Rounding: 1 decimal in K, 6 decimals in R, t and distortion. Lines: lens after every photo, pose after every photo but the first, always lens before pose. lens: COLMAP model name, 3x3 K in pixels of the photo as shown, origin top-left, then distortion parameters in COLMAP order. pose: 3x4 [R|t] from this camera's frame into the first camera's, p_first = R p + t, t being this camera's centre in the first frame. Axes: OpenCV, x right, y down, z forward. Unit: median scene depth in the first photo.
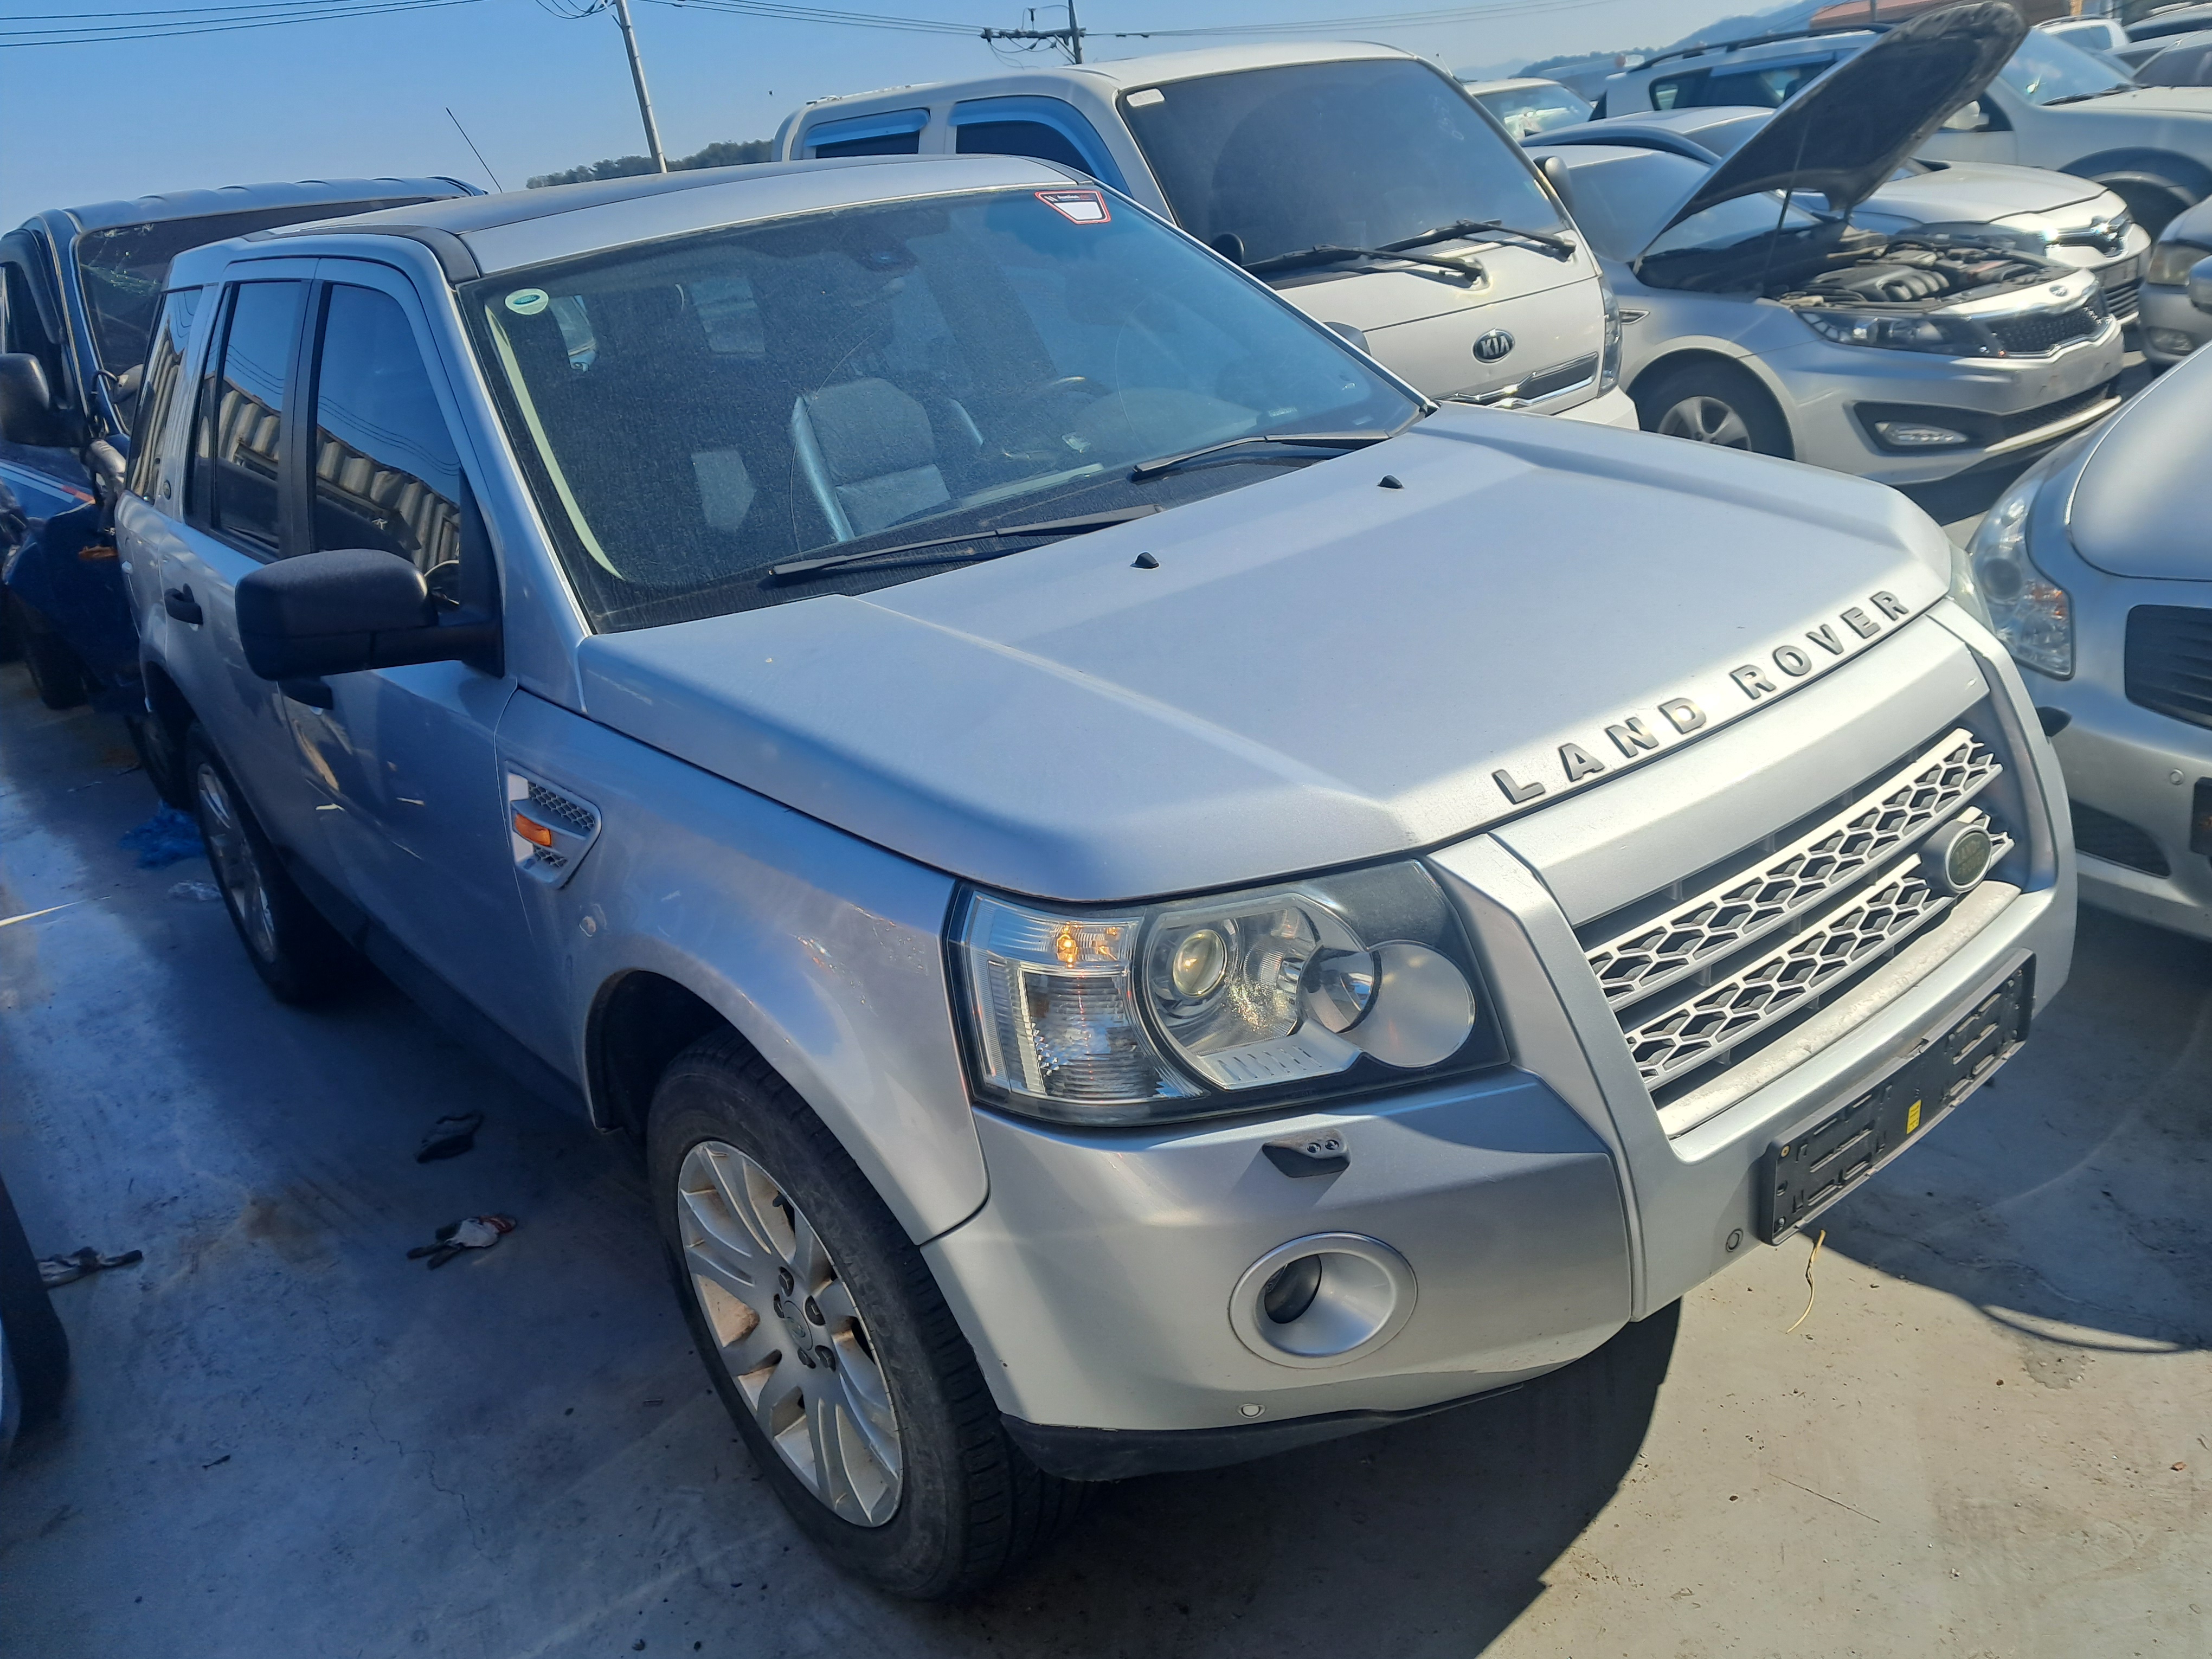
lens RADIAL K [[1723.0, 0, 1111.2], [0, 1723.0, 795.8], [0, 0, 1]] dist [0.001501, -0.059649]
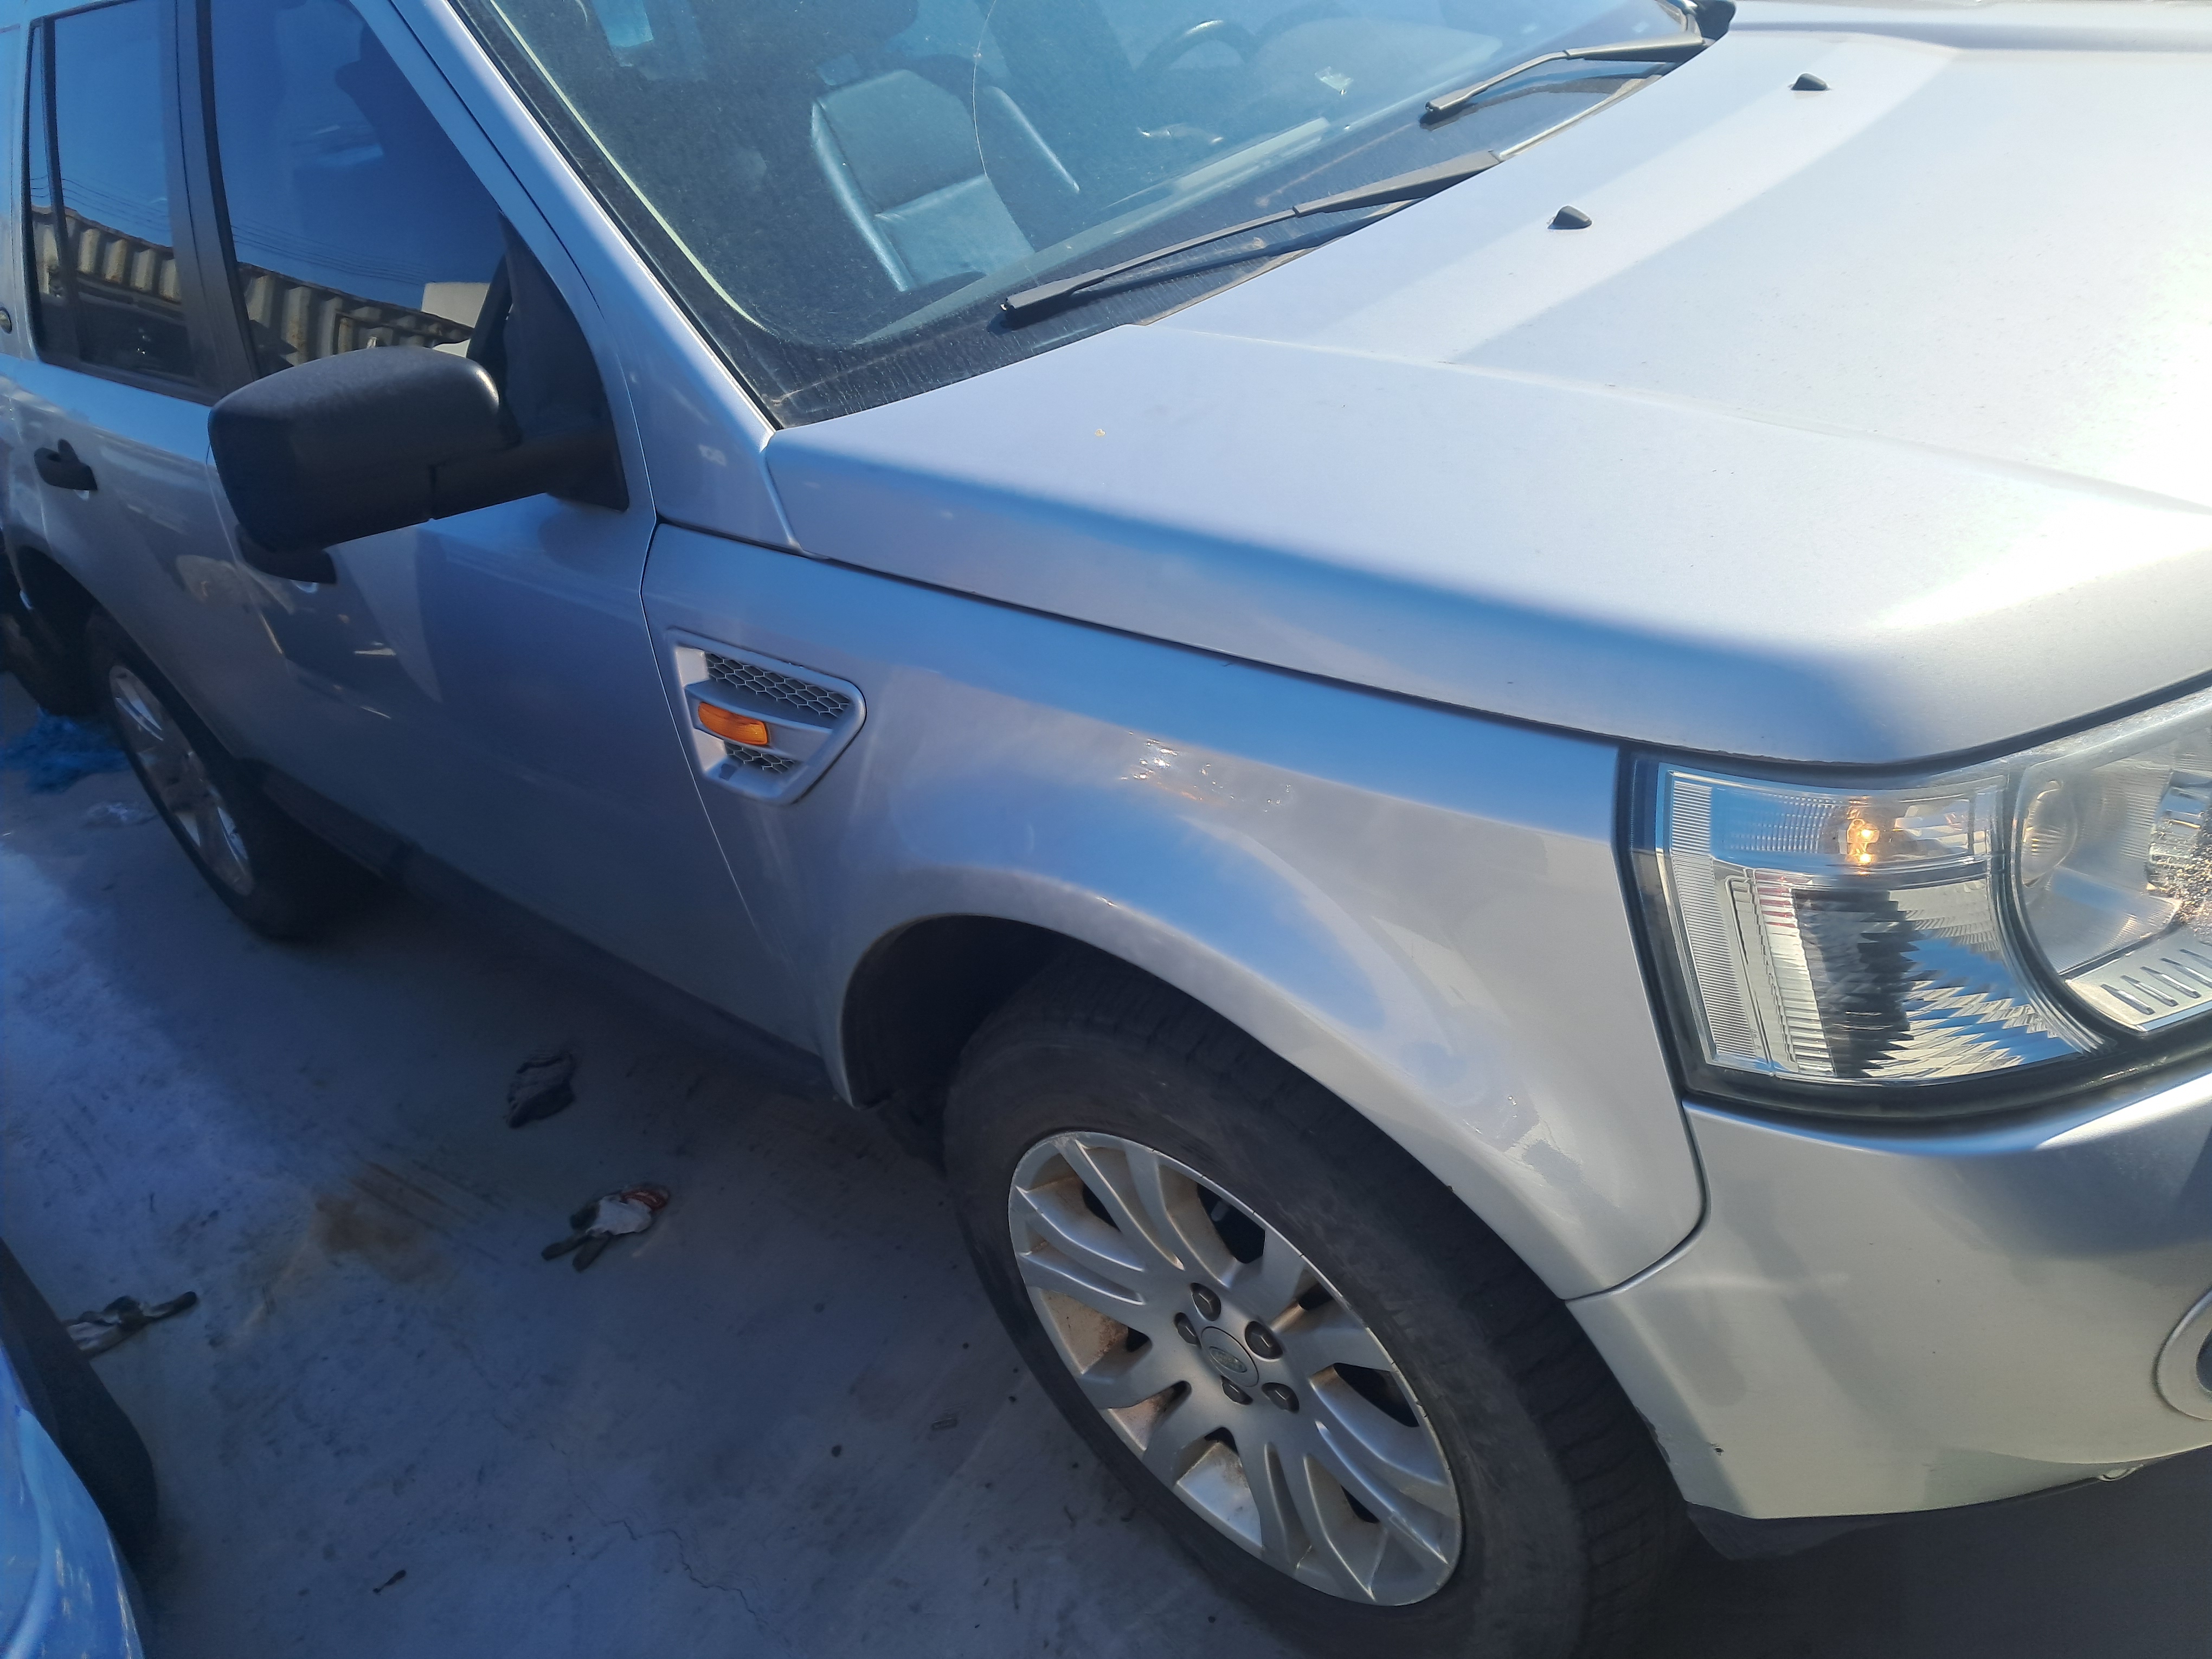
lens RADIAL K [[1810.1, 0, 1106.0], [0, 1810.1, 829.5], [0, 0, 1]] dist [0.003677, -0.041756]
pose [[0.990910, -0.130620, 0.032193, -0.151579], [0.124204, 0.980216, 0.154109, -0.022919], [-0.051686, -0.148709, 0.987529, 0.186223]]
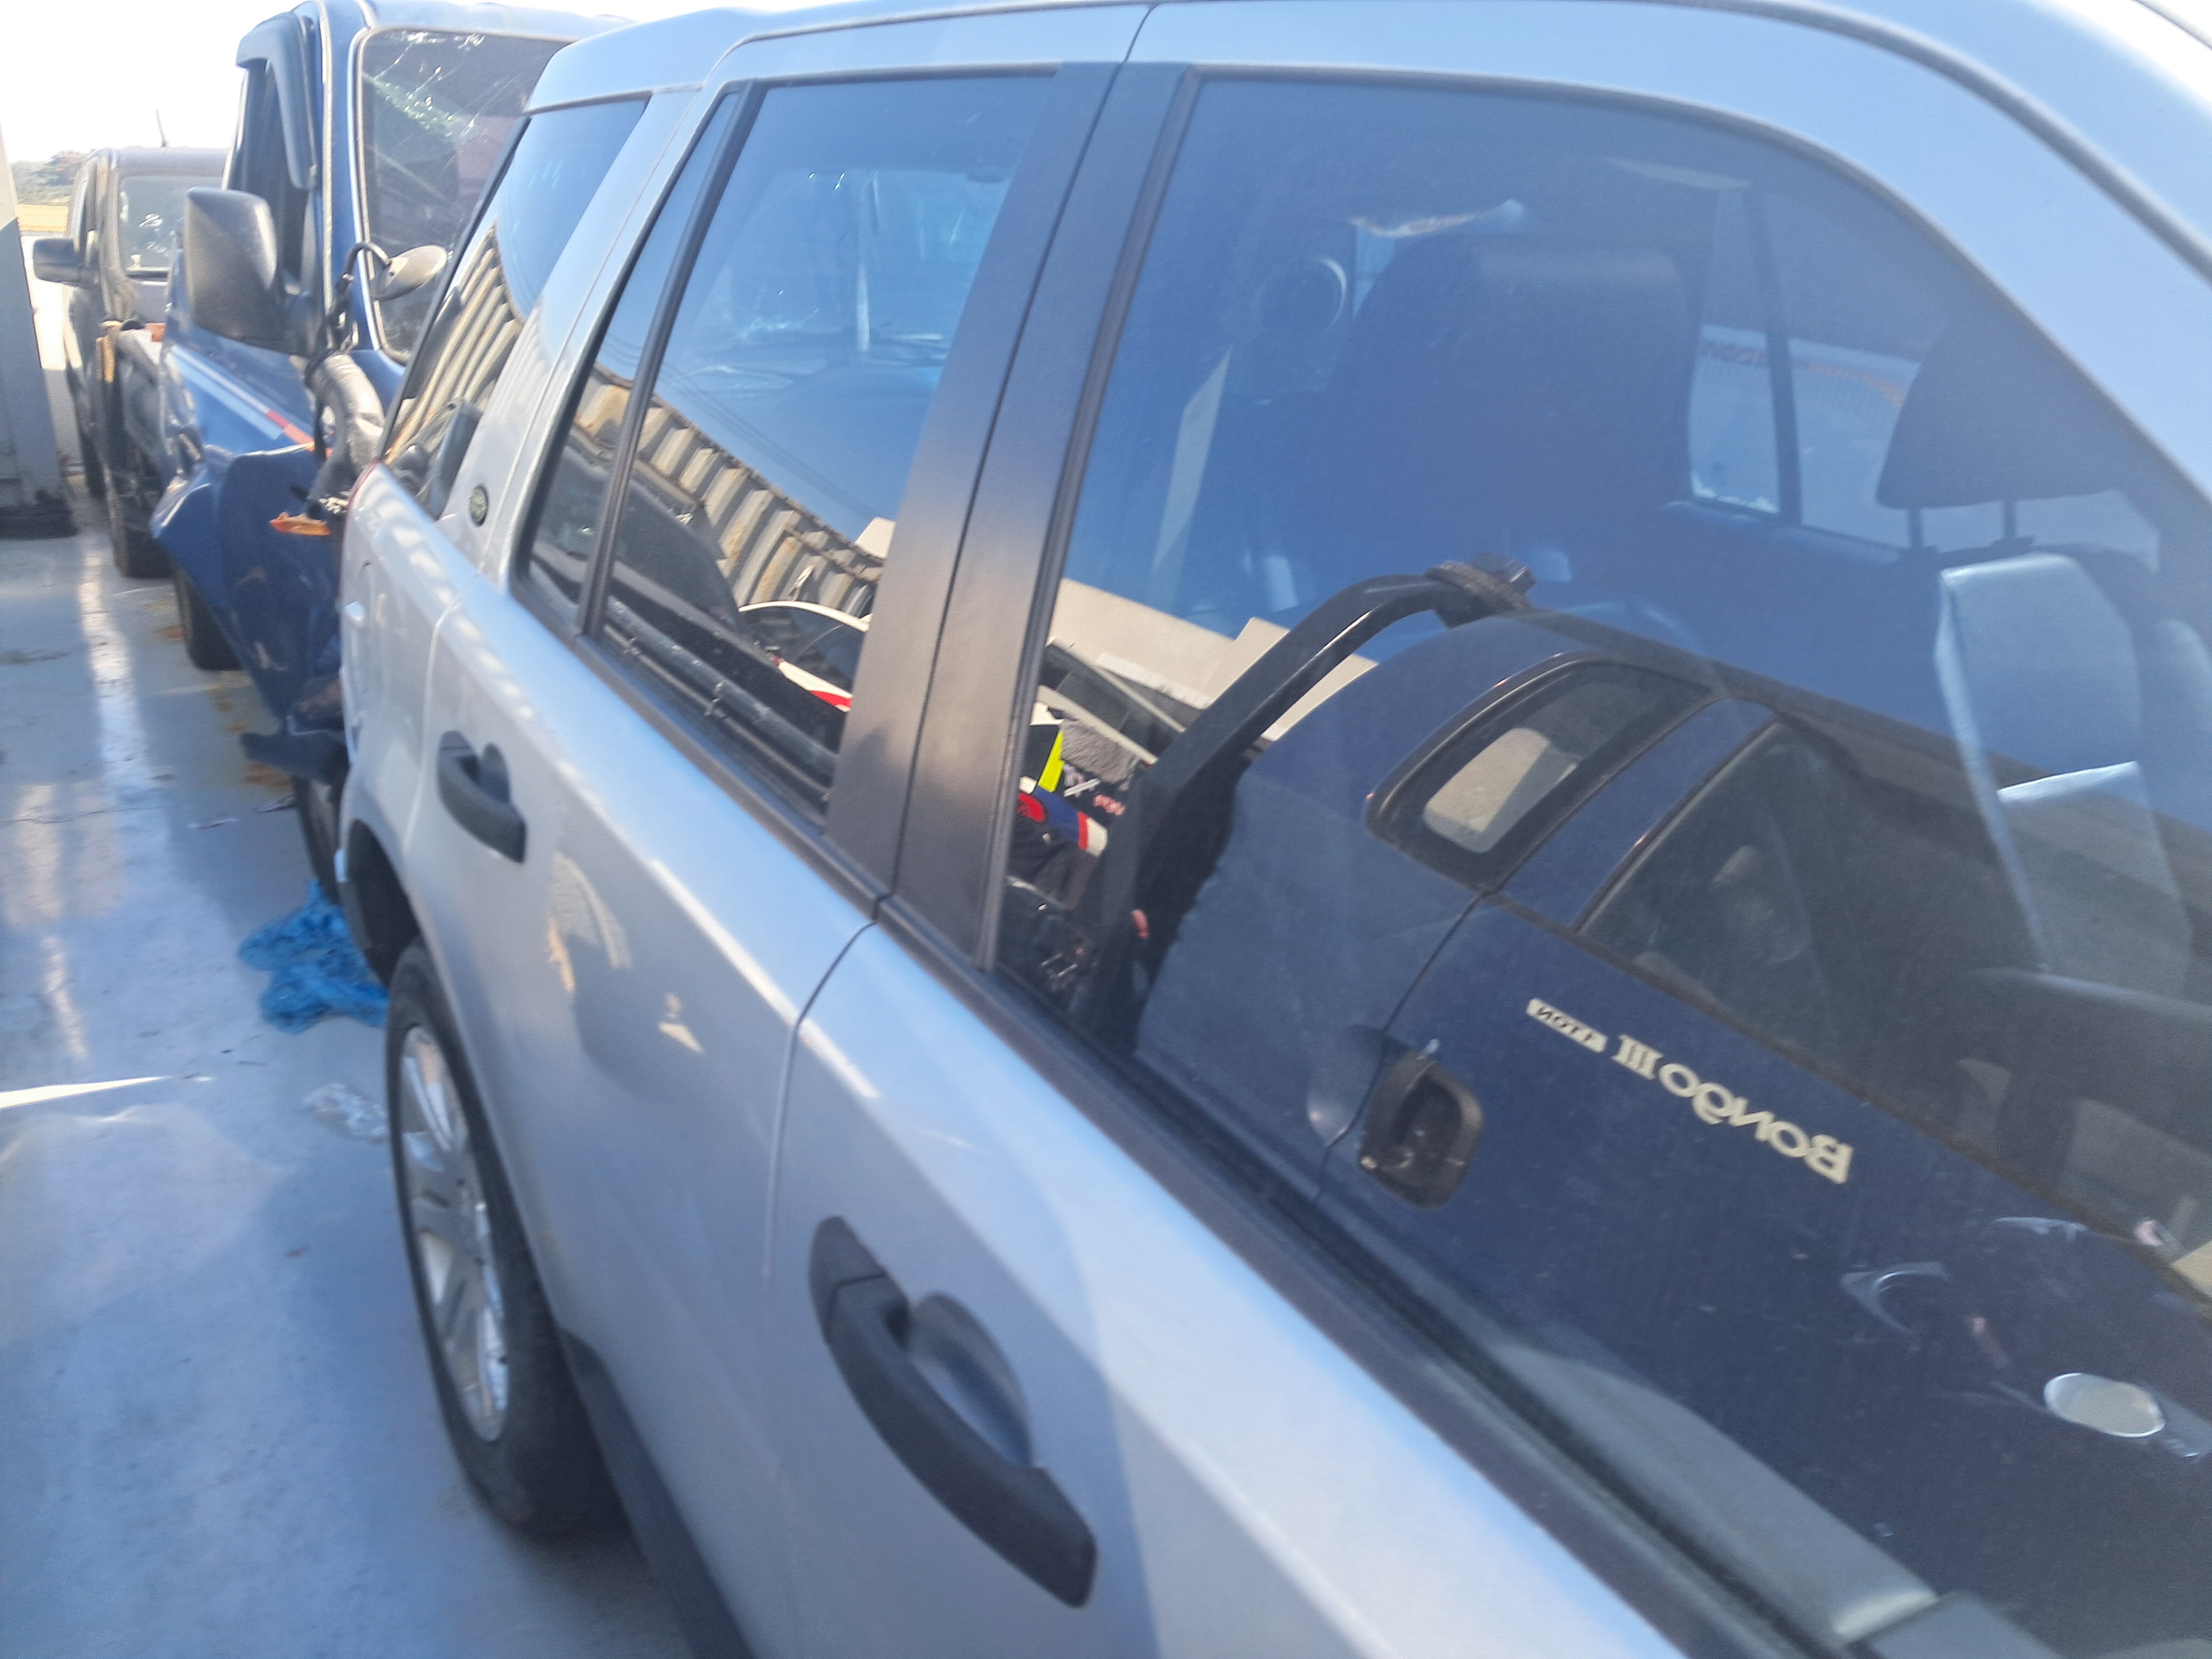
lens RADIAL K [[1756.0, 0, 1110.4], [0, 1756.0, 917.5], [0, 0, 1]] dist [0.006236, -0.052308]
pose [[0.974479, 0.216793, -0.058242, -0.446161], [-0.215416, 0.976090, 0.029050, -0.163256], [0.063147, -0.015763, 0.997880, 0.710951]]
